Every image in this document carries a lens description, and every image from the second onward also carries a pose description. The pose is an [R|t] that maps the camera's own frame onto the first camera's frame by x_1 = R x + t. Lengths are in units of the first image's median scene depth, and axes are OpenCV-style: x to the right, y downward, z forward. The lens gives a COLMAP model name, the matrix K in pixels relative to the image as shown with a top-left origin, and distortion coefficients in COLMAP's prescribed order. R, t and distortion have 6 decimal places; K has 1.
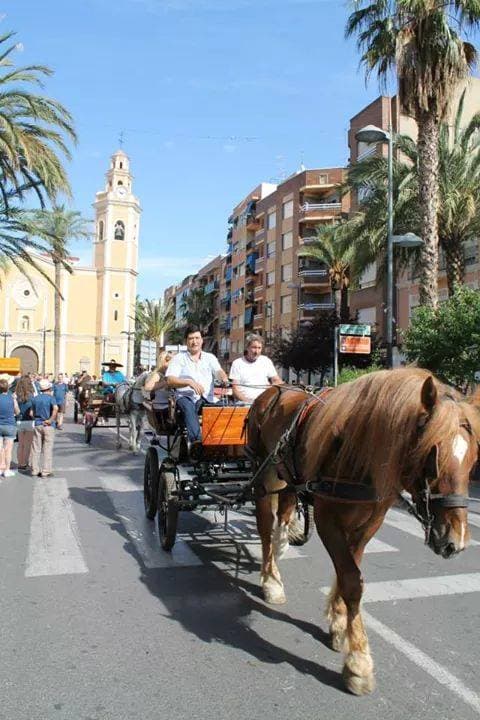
lens RADIAL K [[623.2, 0, 239.5], [0, 623.2, 351.1], [0, 0, 1]] dist [-0.163281, 0.153397]
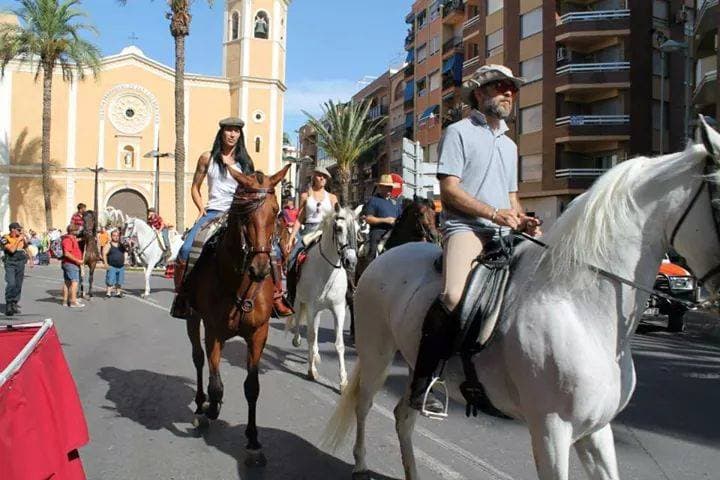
lens RADIAL K [[623.2, 0, 352.6], [0, 623.2, 241.3], [0, 0, 1]] dist [-0.163281, 0.153397]
pose [[0.999979, -0.003449, 0.005562, -0.095202], [0.003152, 0.998610, 0.052606, 0.014874], [-0.005736, -0.052588, 0.998600, 0.288695]]
